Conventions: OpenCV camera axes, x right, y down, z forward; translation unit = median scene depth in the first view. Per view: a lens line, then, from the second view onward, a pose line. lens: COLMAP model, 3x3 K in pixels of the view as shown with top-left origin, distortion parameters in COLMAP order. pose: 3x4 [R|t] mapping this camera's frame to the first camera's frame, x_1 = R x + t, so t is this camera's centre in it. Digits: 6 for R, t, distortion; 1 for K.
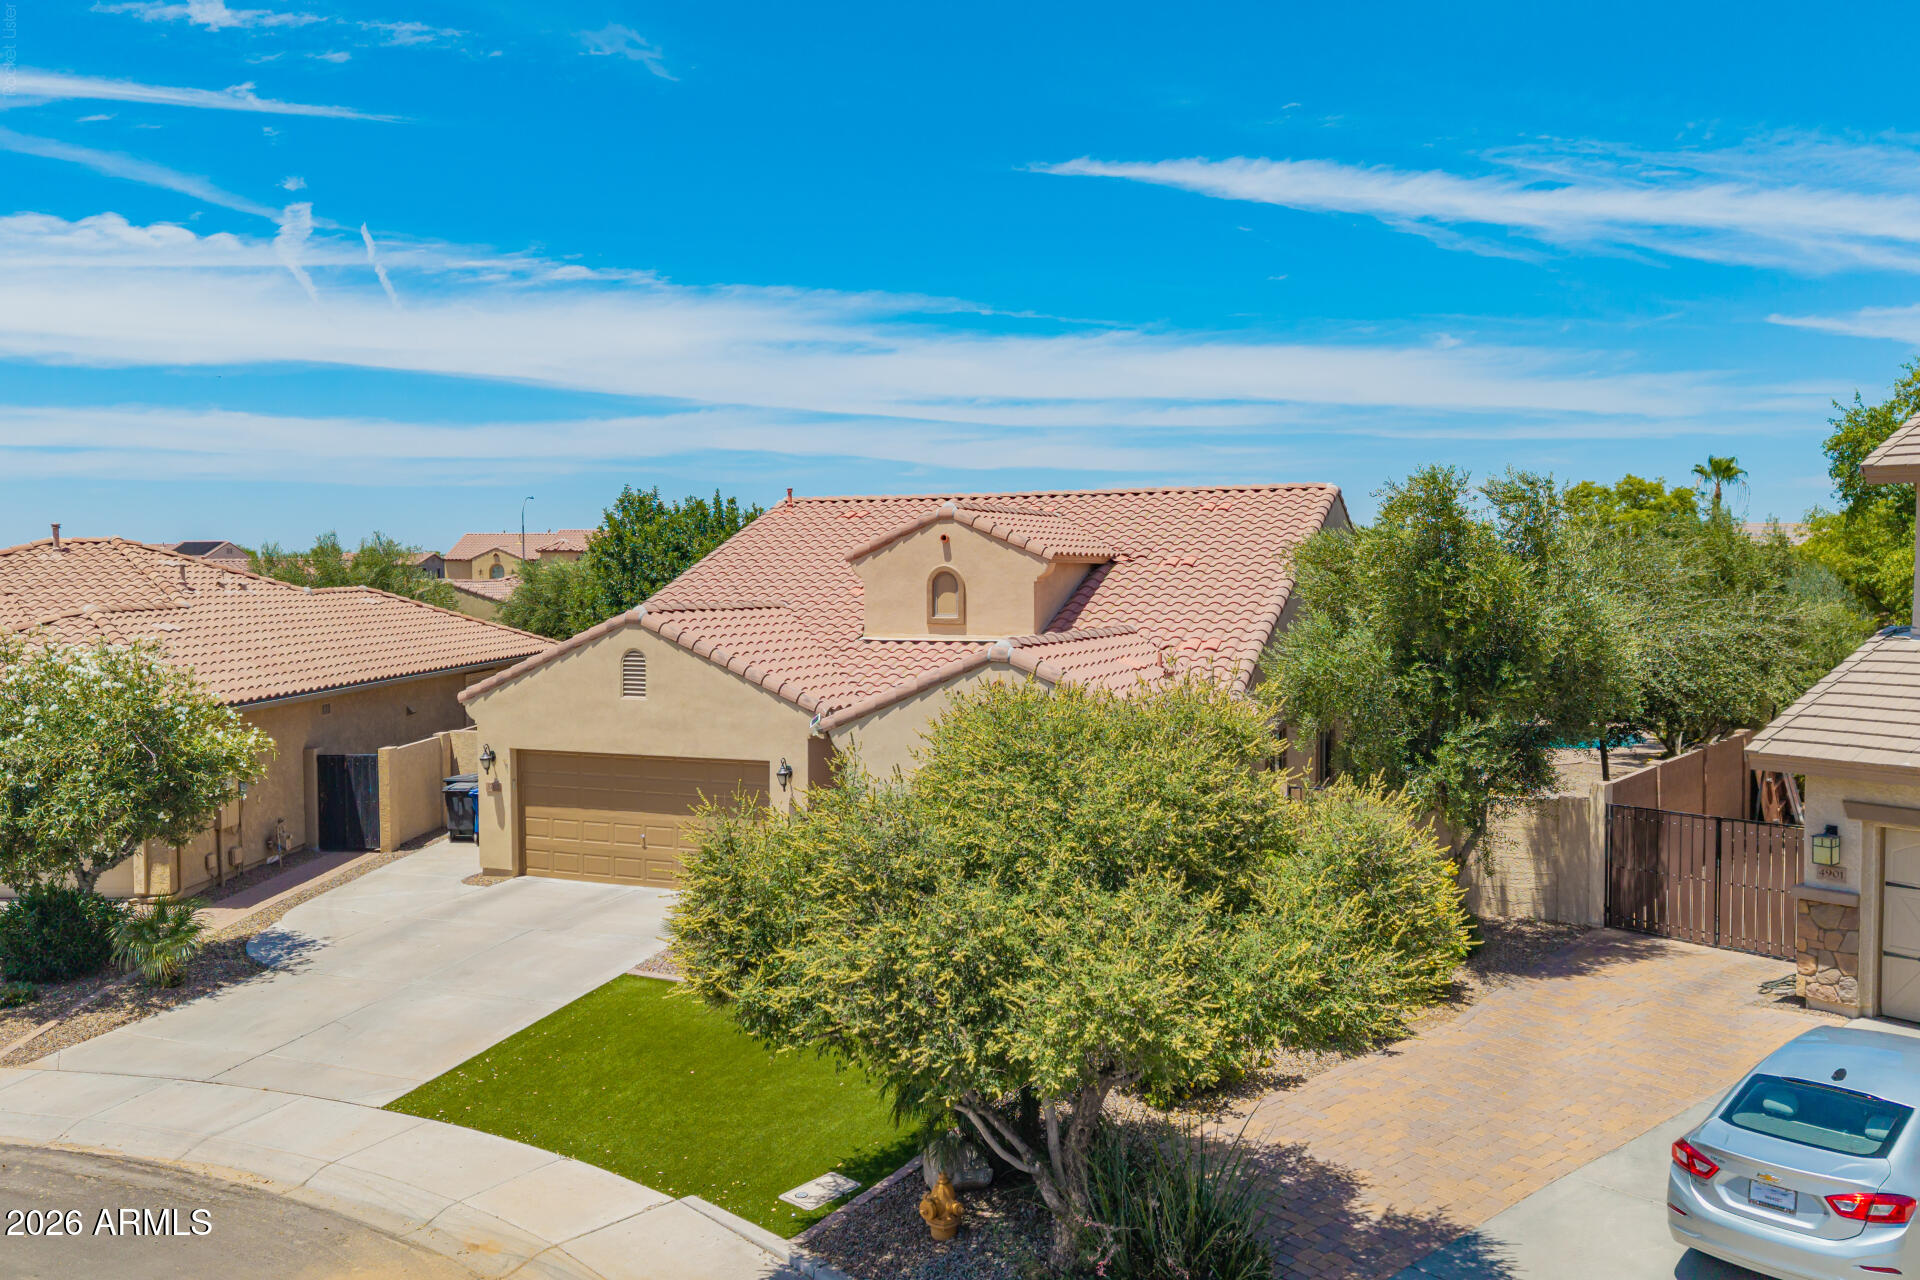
lens RADIAL K [[1521.4, 0, 956.6], [0, 1521.4, 639.3], [0, 0, 1]] dist [0.057281, -0.062191]
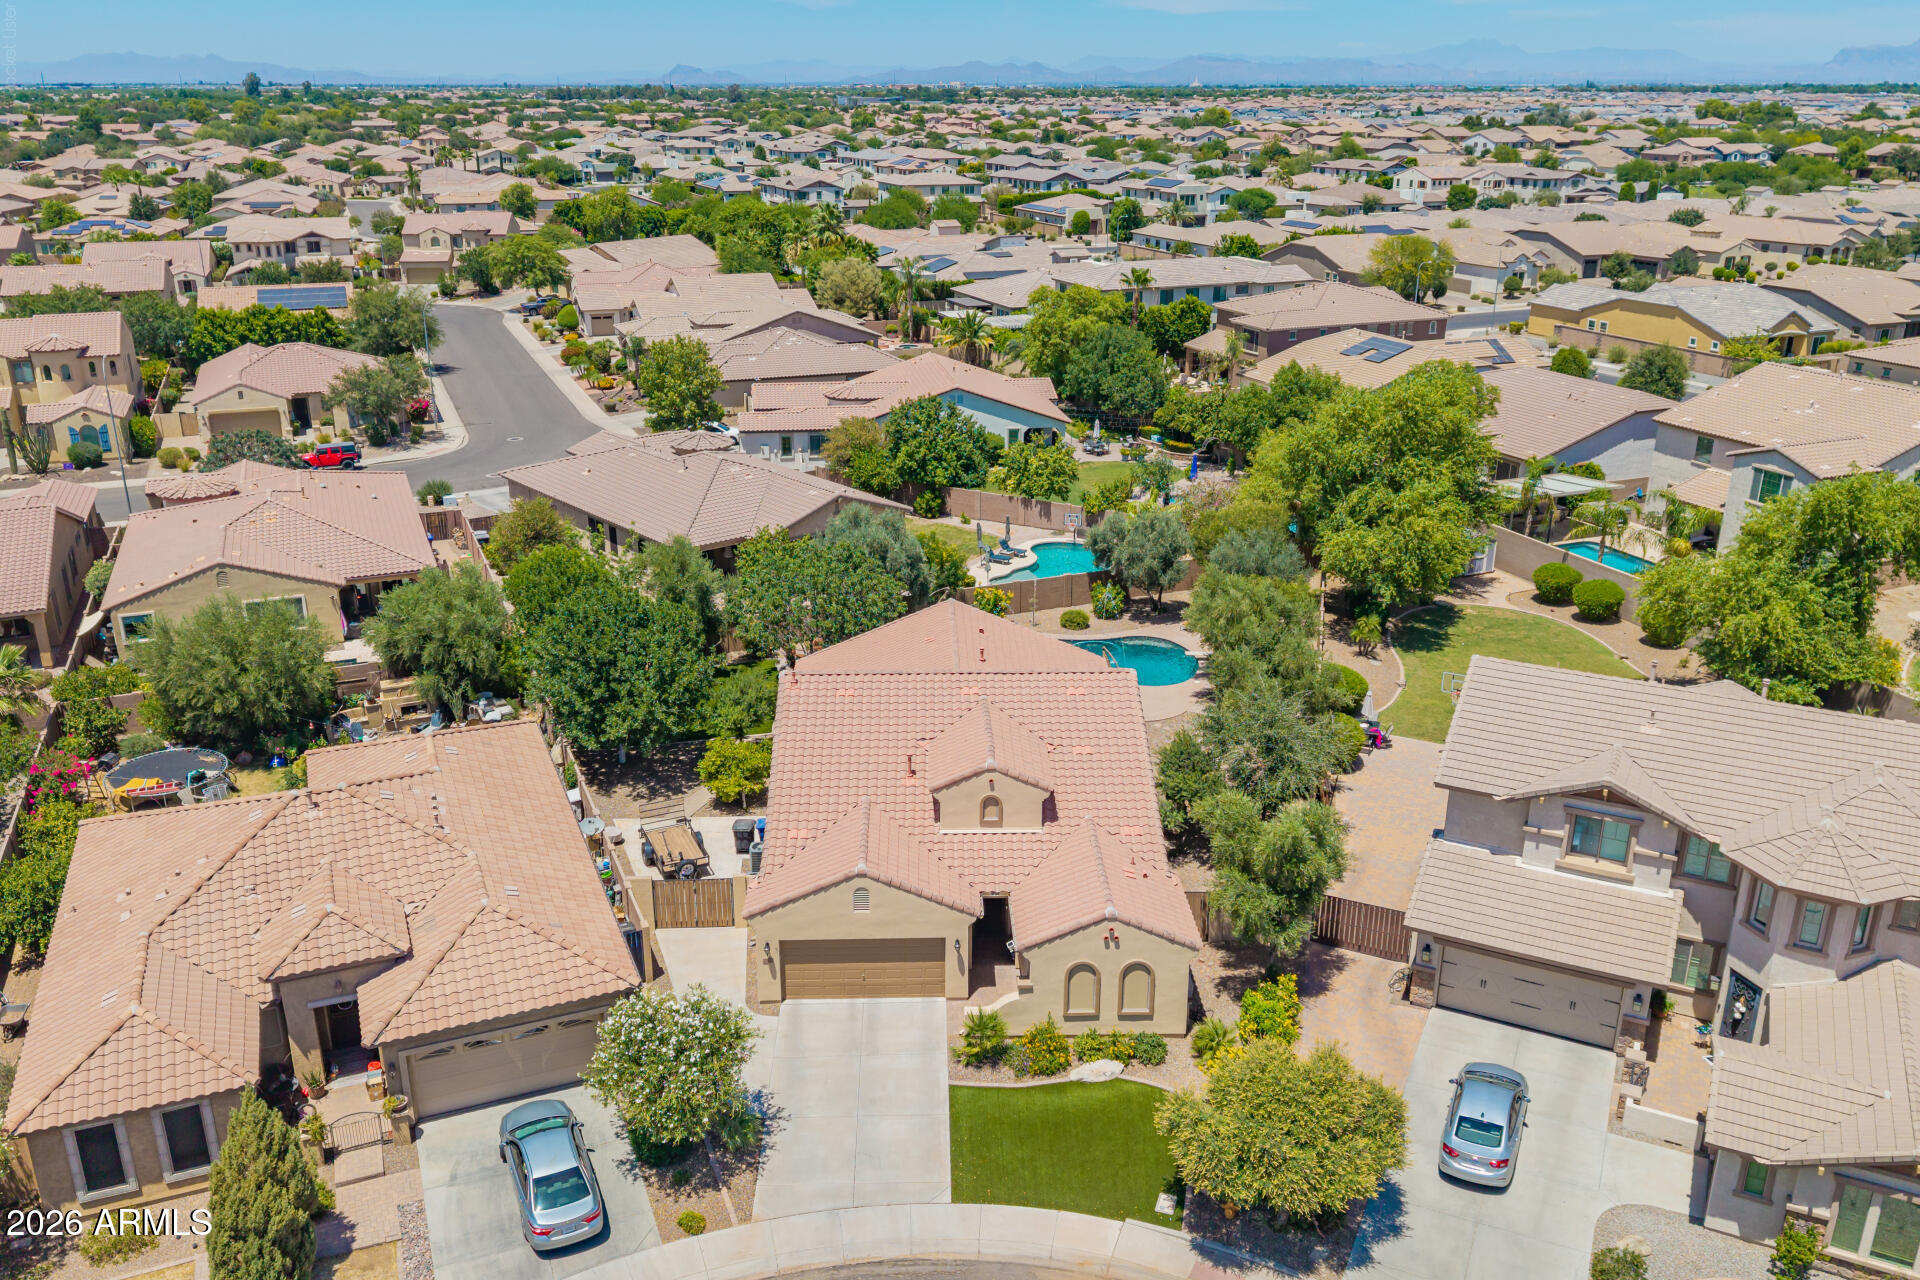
lens RADIAL K [[1503.1, 0, 960.0], [0, 1503.1, 640.0], [0, 0, 1]] dist [0.048731, -0.069845]
pose [[0.907105, -0.145379, 0.395000, -0.877640], [0.019153, 0.951742, 0.306301, -0.939134], [-0.420468, -0.270282, 0.866115, -0.604052]]
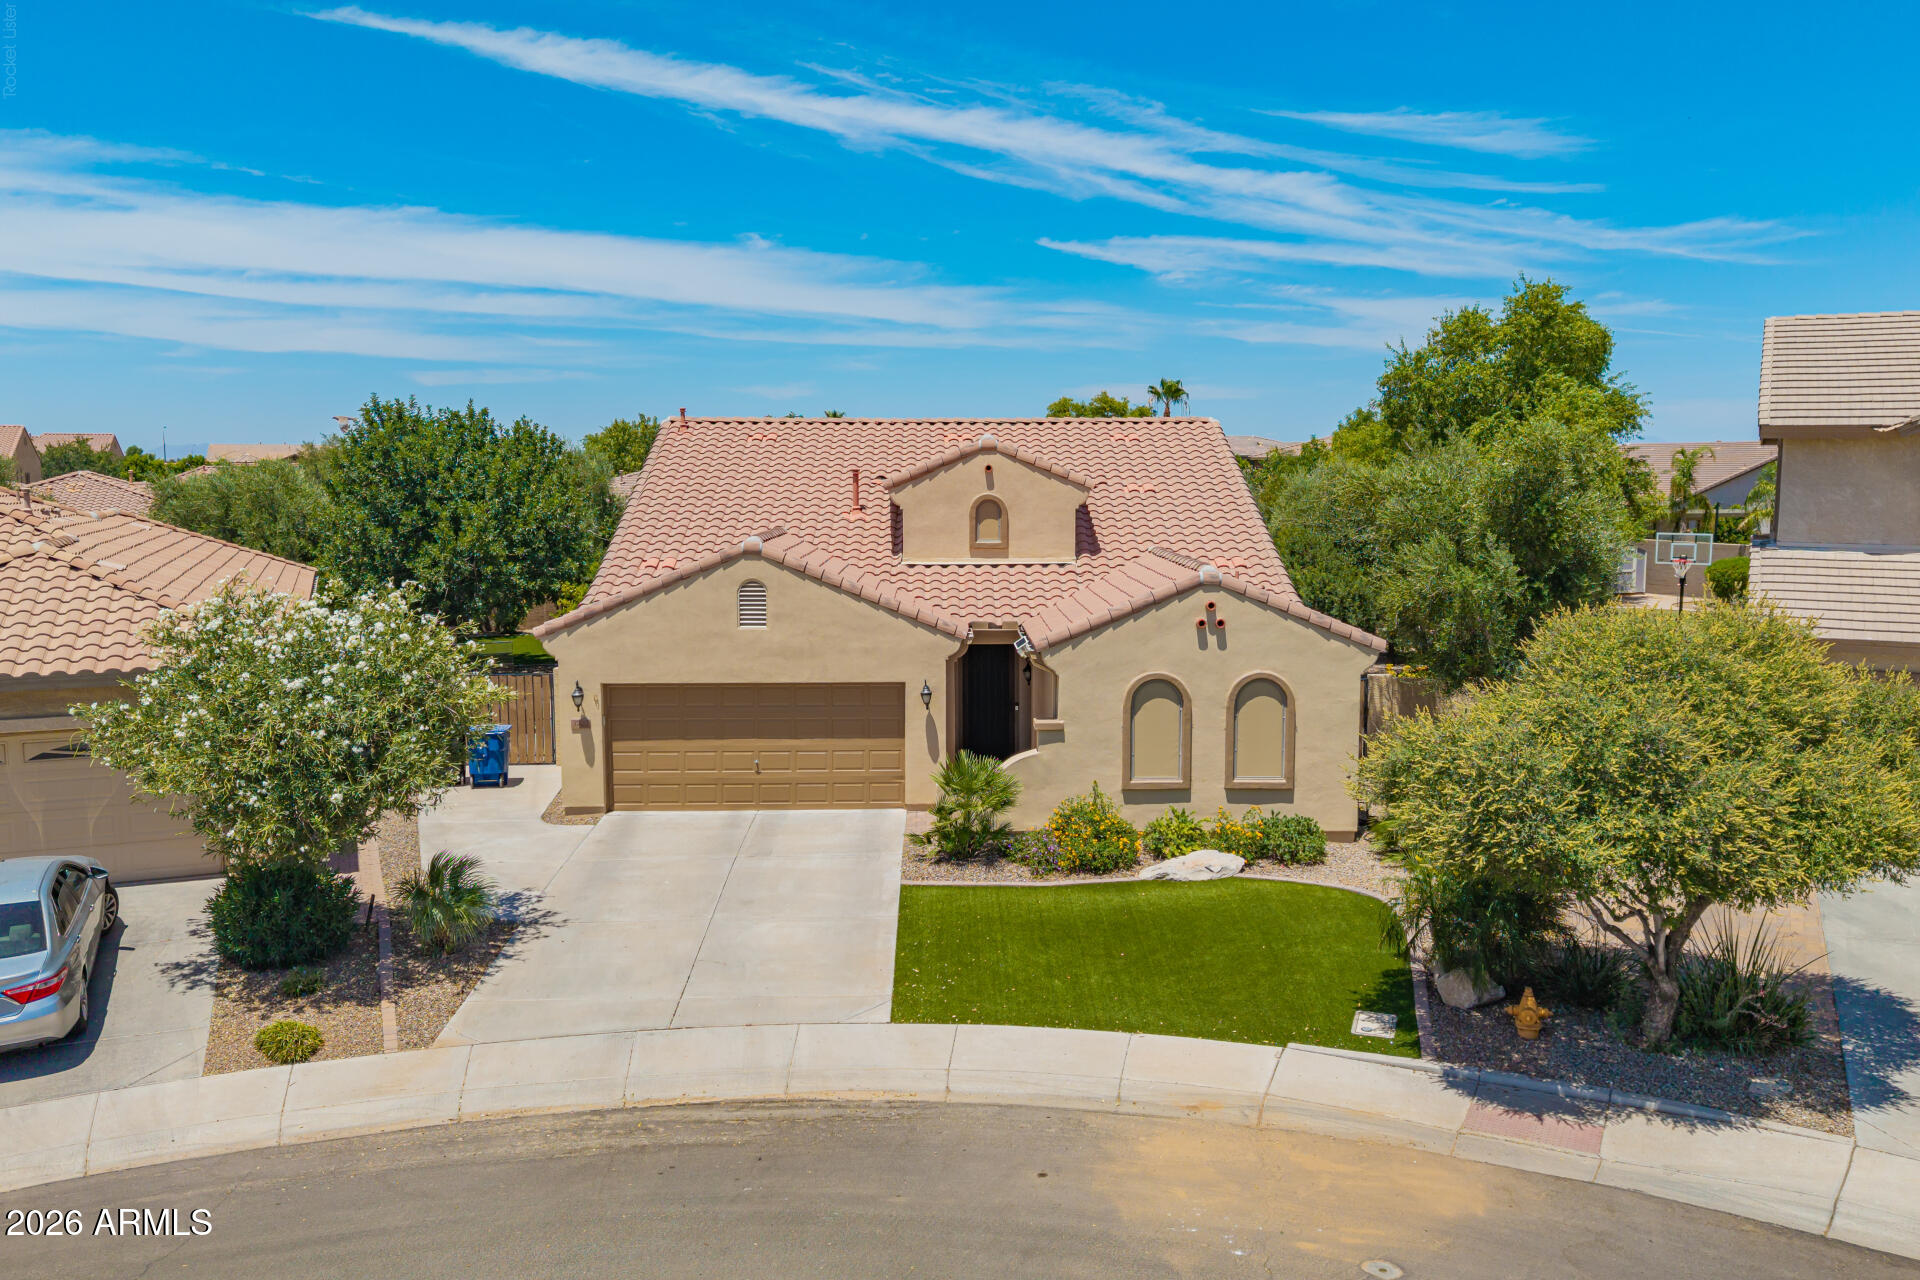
lens RADIAL K [[1494.5, 0, 972.4], [0, 1494.5, 655.9], [0, 0, 1]] dist [0.036707, 0.000316]
pose [[0.908304, -0.048859, 0.415447, -0.560724], [0.015826, 0.996458, 0.082589, -0.025884], [-0.418011, -0.068441, 0.905860, 0.038874]]
